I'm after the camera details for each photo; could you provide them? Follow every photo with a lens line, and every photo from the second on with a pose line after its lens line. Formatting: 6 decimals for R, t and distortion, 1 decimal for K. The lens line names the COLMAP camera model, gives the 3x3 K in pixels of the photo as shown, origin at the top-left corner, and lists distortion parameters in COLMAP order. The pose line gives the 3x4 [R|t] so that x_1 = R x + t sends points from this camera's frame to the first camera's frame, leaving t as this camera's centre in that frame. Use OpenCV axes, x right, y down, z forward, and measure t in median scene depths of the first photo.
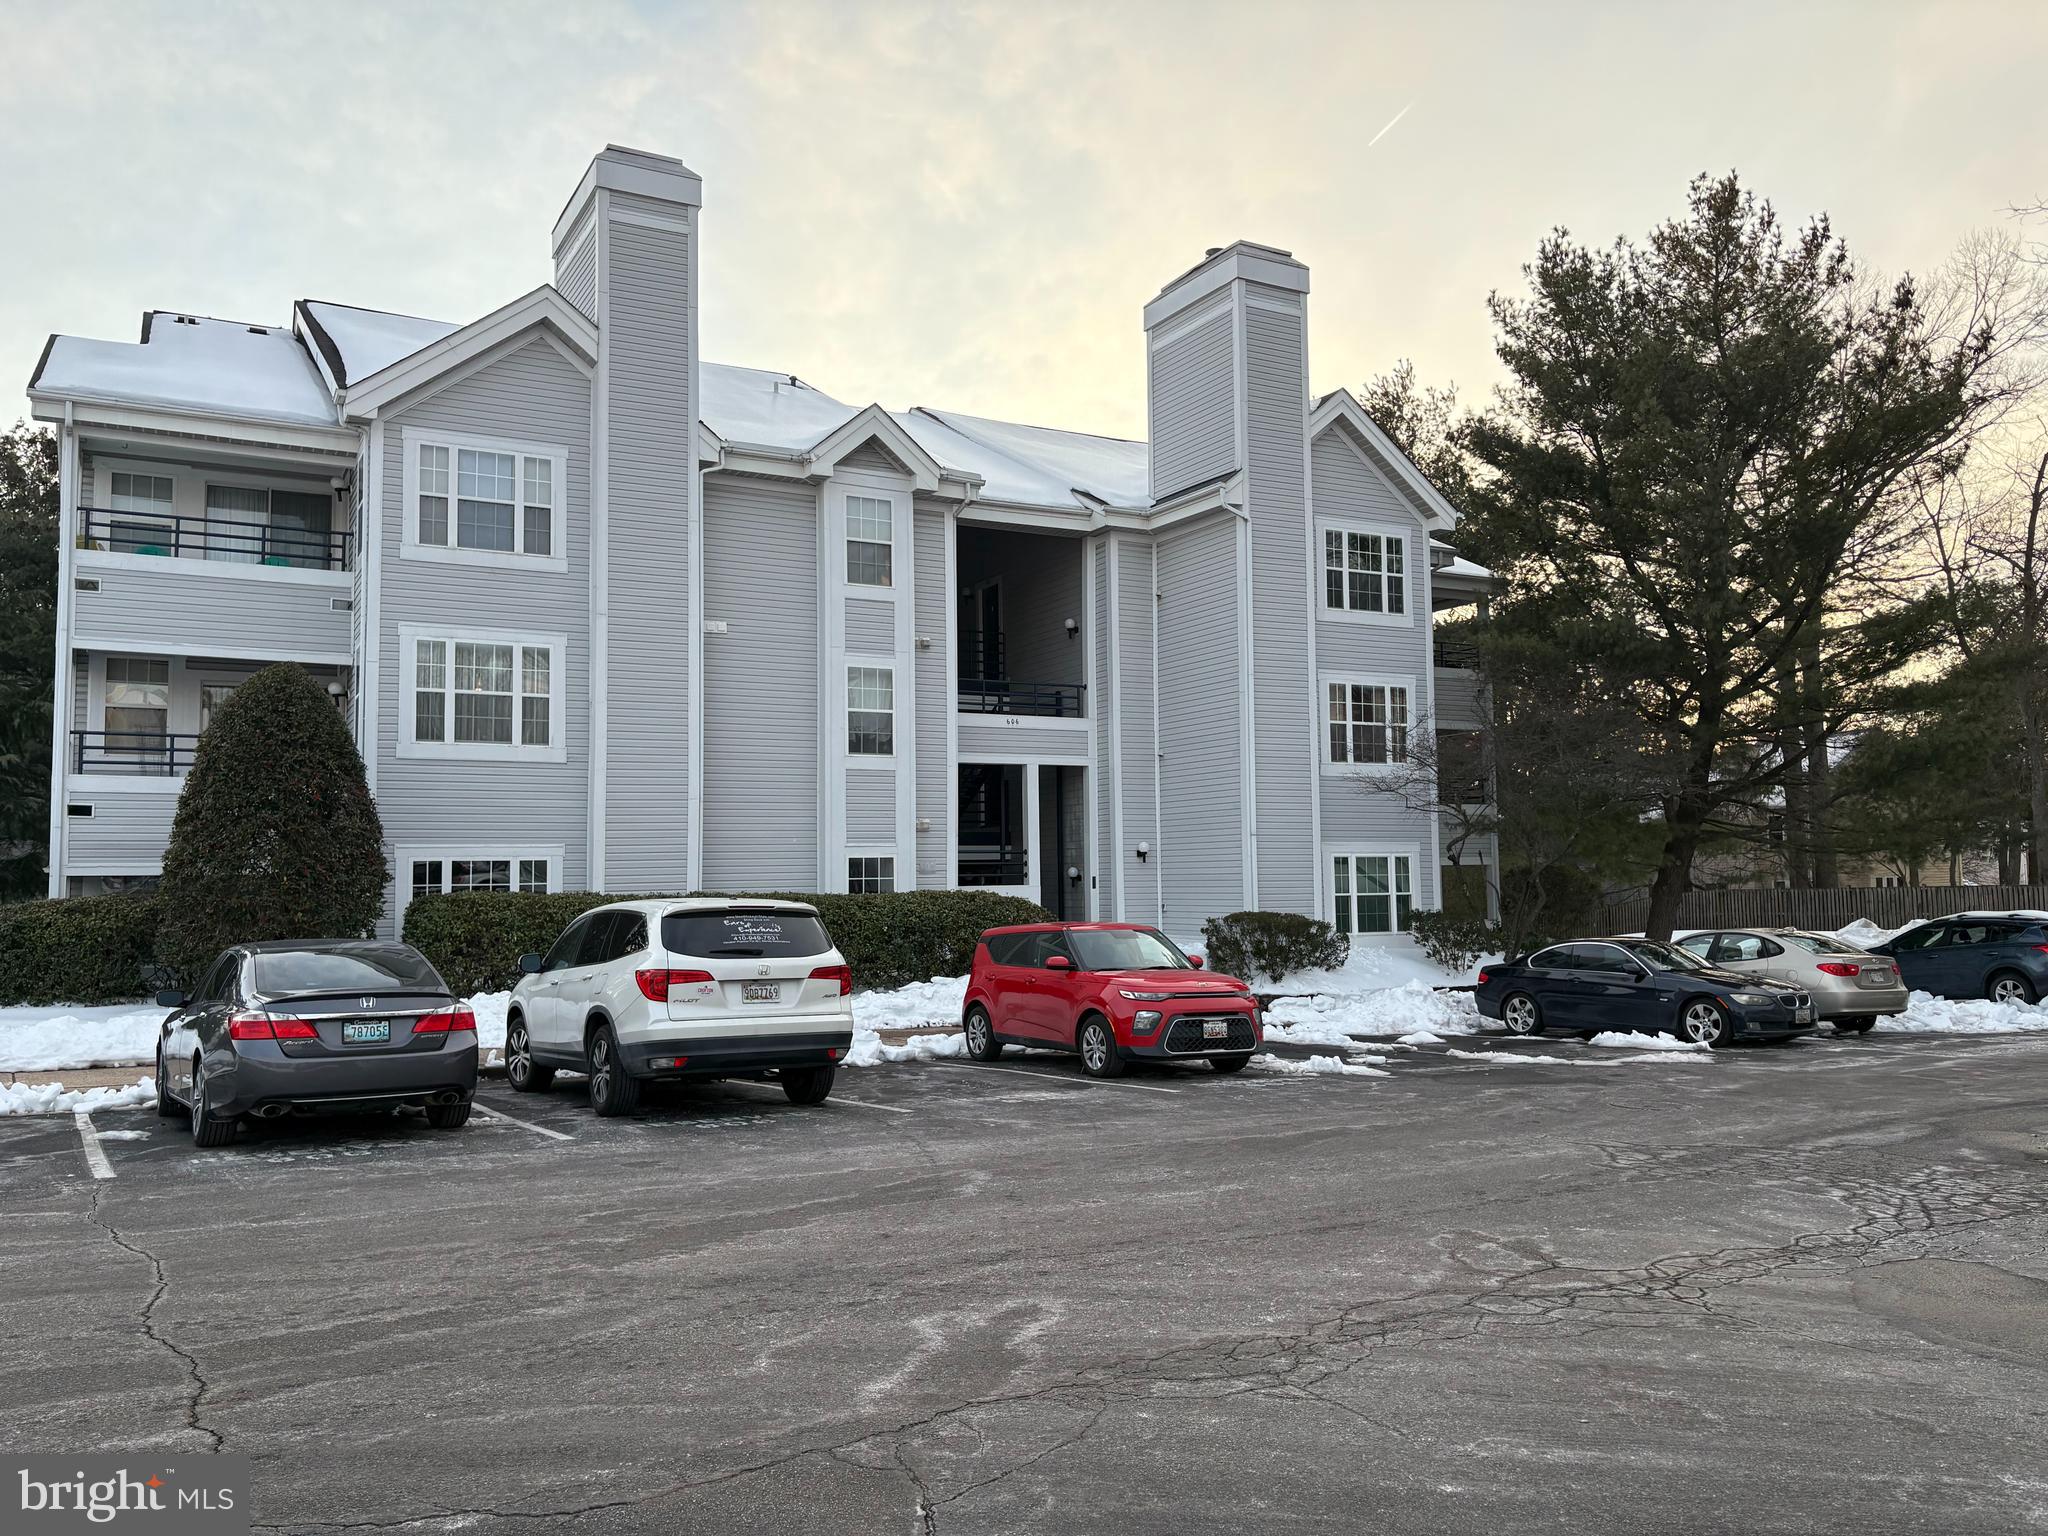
lens RADIAL K [[1556.2, 0, 1016.4], [0, 1556.2, 757.6], [0, 0, 1]] dist [0.031209, -0.012937]
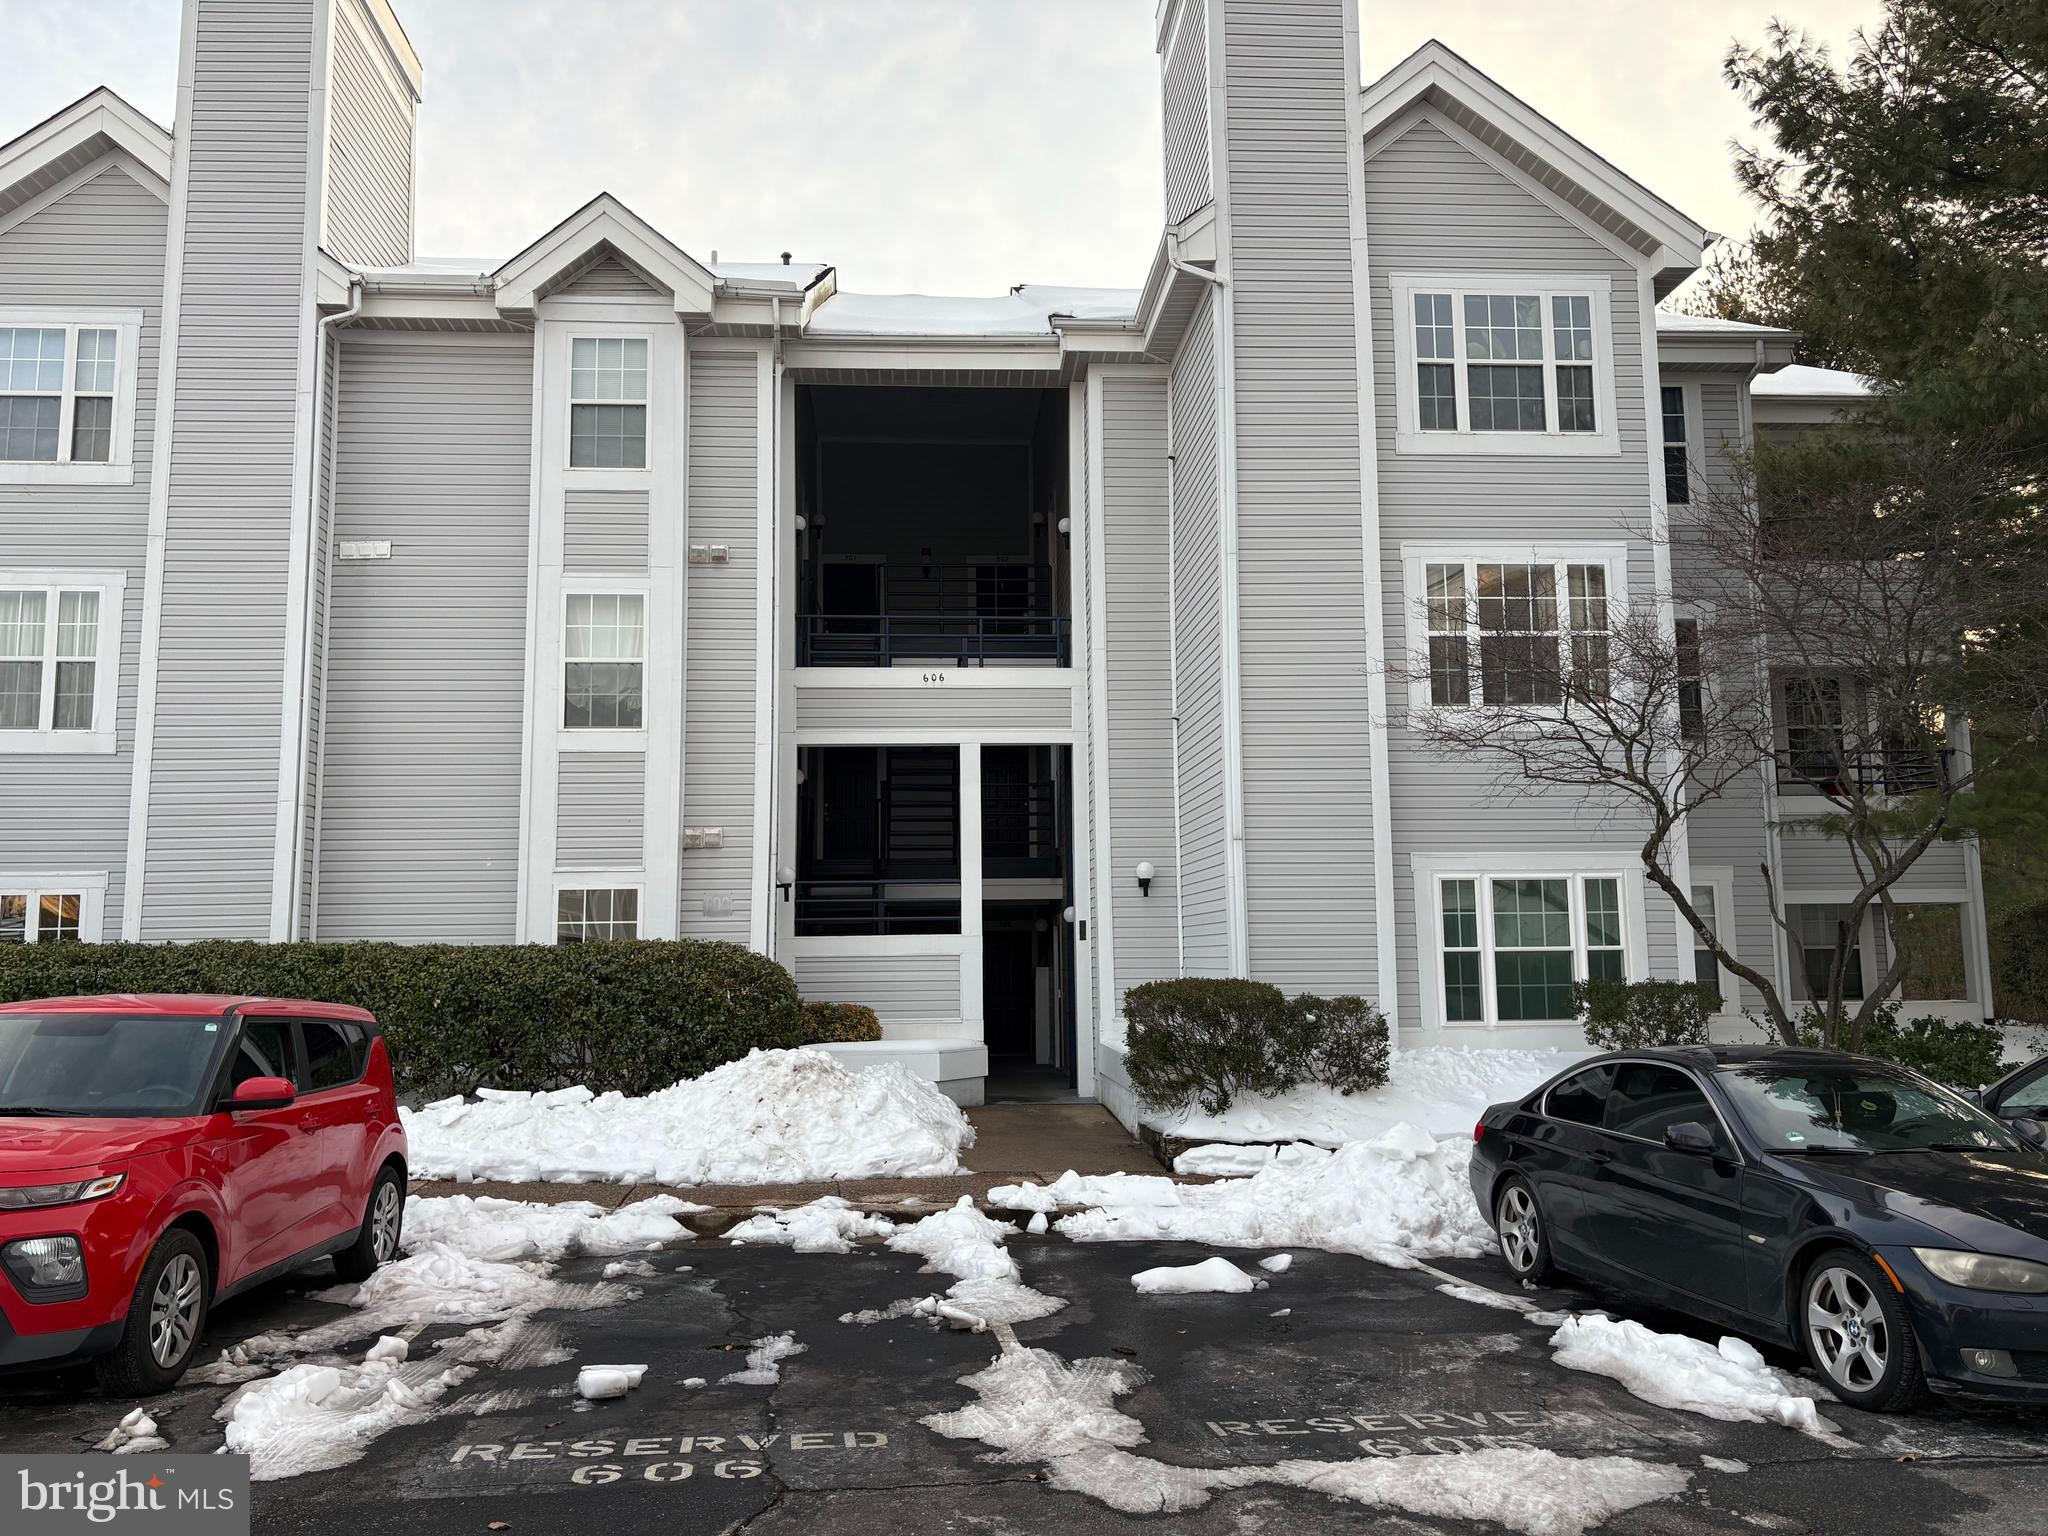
lens RADIAL K [[1556.2, 0, 1016.4], [0, 1556.2, 757.6], [0, 0, 1]] dist [0.031209, -0.012937]
pose [[0.906394, -0.051863, -0.419237, 0.326003], [0.033331, 0.998121, -0.051413, 0.048152], [0.421115, 0.032627, 0.906420, 0.482383]]
